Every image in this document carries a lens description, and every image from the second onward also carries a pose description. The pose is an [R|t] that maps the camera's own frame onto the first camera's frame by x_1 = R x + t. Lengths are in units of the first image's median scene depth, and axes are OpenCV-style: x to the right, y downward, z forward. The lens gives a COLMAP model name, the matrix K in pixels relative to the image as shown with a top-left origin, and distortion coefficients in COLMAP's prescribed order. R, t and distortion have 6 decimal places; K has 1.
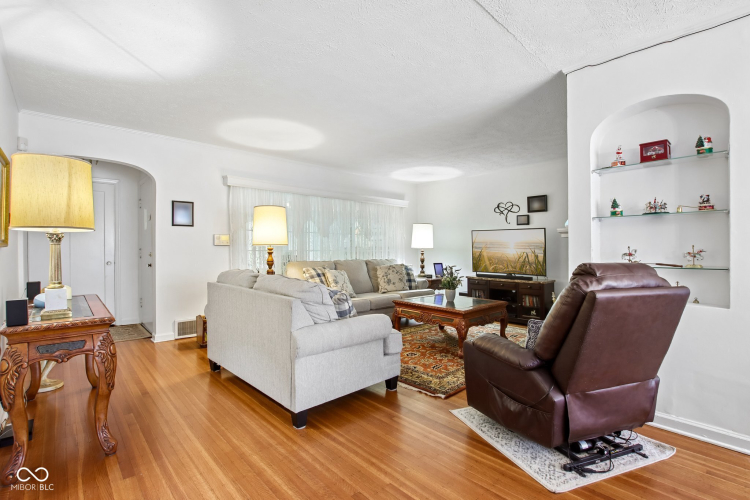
lens RADIAL K [[354.1, 0, 375.0], [0, 354.1, 250.0], [0, 0, 1]] dist [-0.013862, -0.000106]
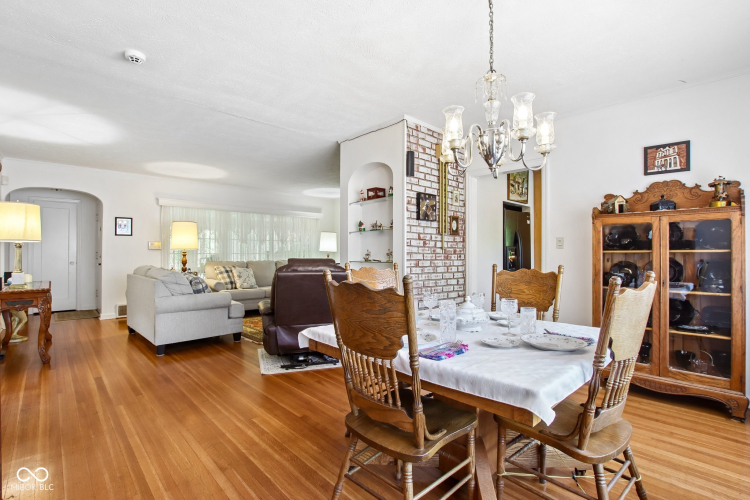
lens RADIAL K [[362.9, 0, 374.2], [0, 362.9, 245.6], [0, 0, 1]] dist [-0.002410, -0.000877]
pose [[0.999986, -0.001650, -0.005080, 0.579865], [0.001528, 0.999712, -0.023941, 0.008875], [0.005118, 0.023933, 0.999700, -0.534877]]
